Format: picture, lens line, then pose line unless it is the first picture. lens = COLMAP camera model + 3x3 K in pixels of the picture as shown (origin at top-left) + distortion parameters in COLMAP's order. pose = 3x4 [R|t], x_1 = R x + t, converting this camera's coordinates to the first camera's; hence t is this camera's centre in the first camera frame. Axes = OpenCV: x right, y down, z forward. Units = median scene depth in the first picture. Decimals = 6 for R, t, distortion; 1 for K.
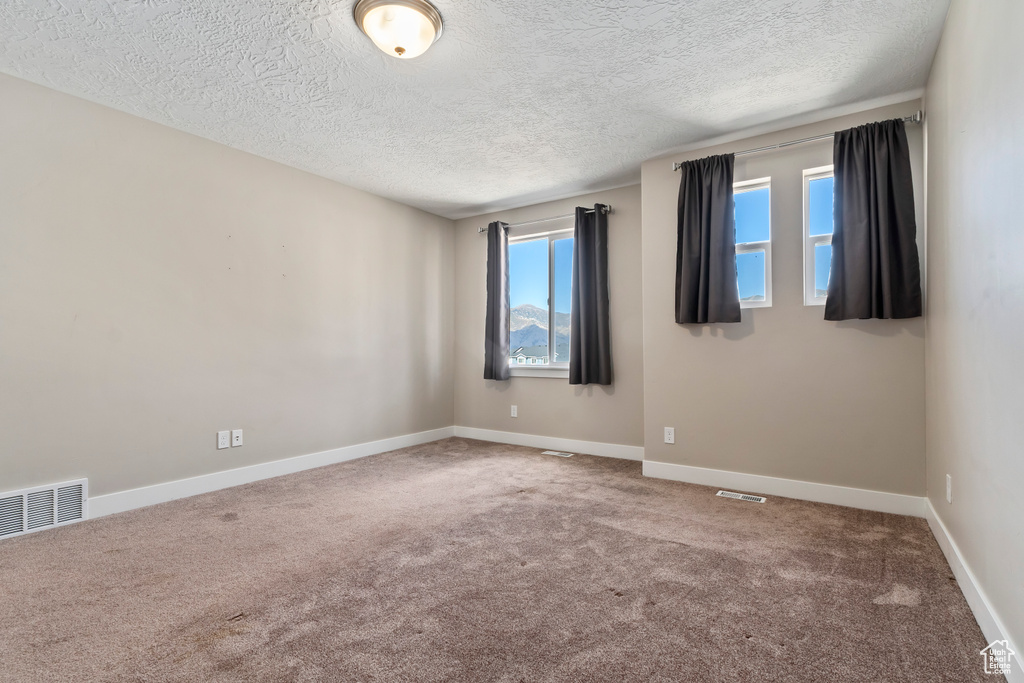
lens RADIAL K [[489.1, 0, 514.8], [0, 489.1, 345.9], [0, 0, 1]] dist [-0.000960, 0.000549]
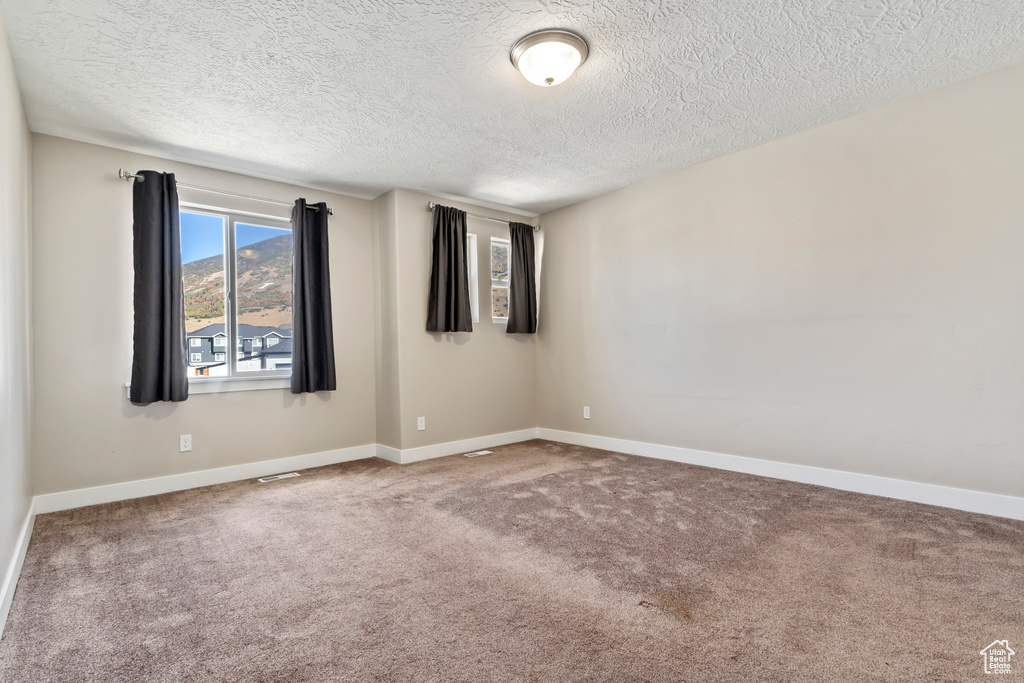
lens RADIAL K [[489.1, 0, 508.0], [0, 489.1, 344.6], [0, 0, 1]] dist [-0.000960, 0.000549]
pose [[0.240012, 0.007919, 0.970738, -0.846527], [0.013688, 0.999840, -0.011541, 0.005374], [-0.970673, 0.016057, 0.239865, 0.526183]]
